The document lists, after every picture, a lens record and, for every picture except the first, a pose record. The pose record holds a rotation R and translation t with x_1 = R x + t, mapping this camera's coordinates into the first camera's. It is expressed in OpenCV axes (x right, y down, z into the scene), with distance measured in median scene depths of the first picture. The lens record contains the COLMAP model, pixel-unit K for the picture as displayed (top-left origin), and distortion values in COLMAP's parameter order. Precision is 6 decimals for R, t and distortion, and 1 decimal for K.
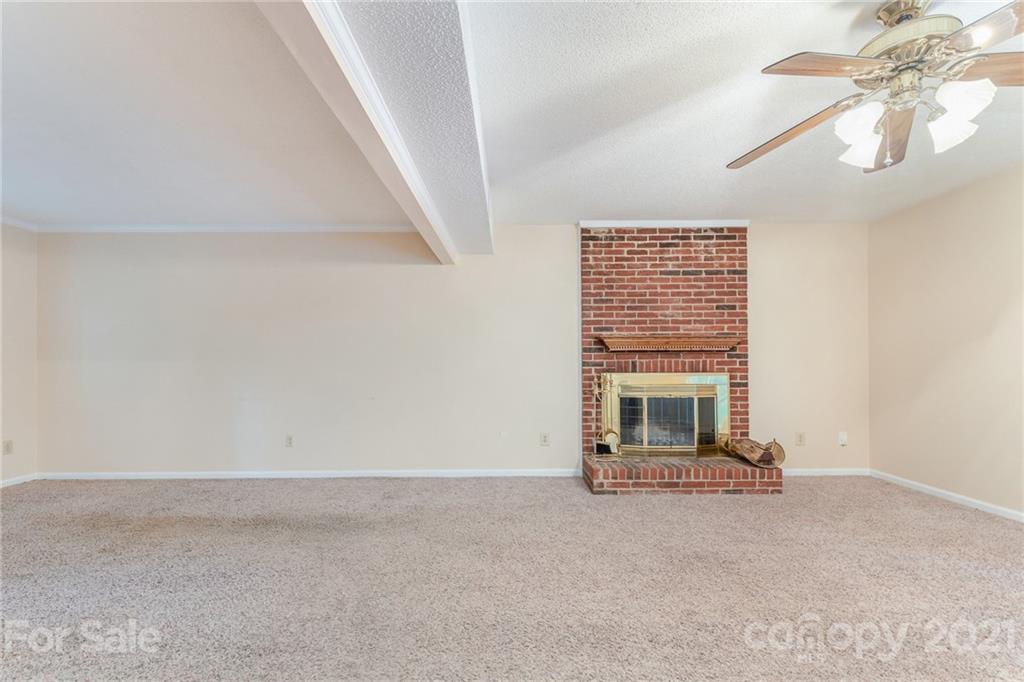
lens RADIAL K [[464.4, 0, 513.8], [0, 464.4, 360.3], [0, 0, 1]] dist [0.000784, 0.000029]
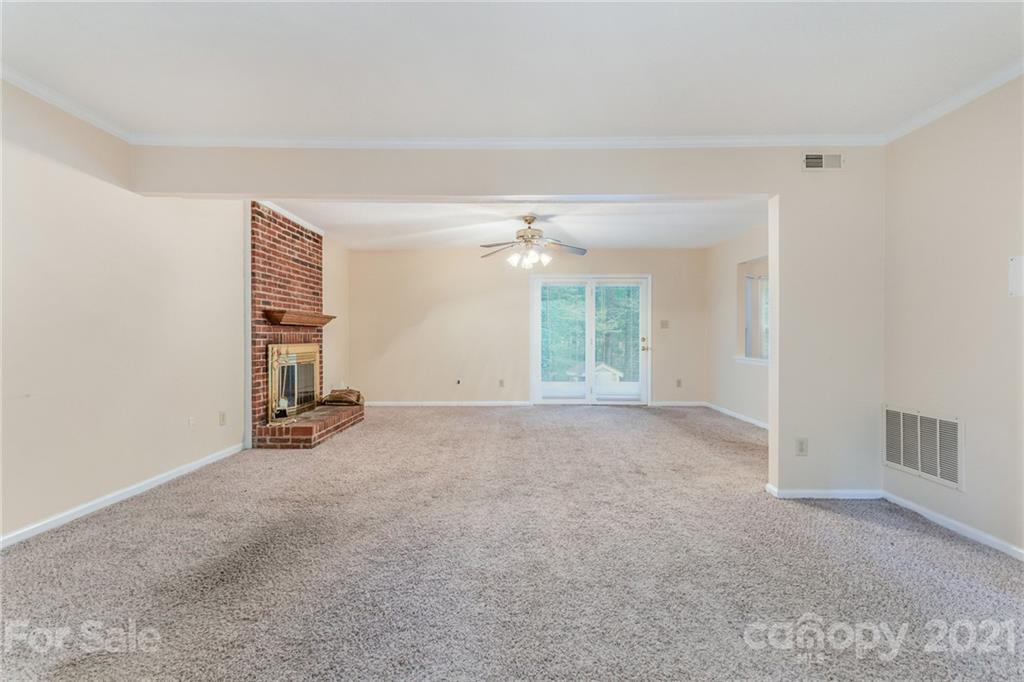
lens RADIAL K [[460.4, 0, 512.4], [0, 460.4, 328.3], [0, 0, 1]] dist [0.005444, 0.000532]
pose [[0.014617, 0.024647, 0.999589, -0.849115], [-0.004488, 0.999688, -0.024584, 0.013694], [-0.999883, -0.004127, 0.014723, 0.424680]]
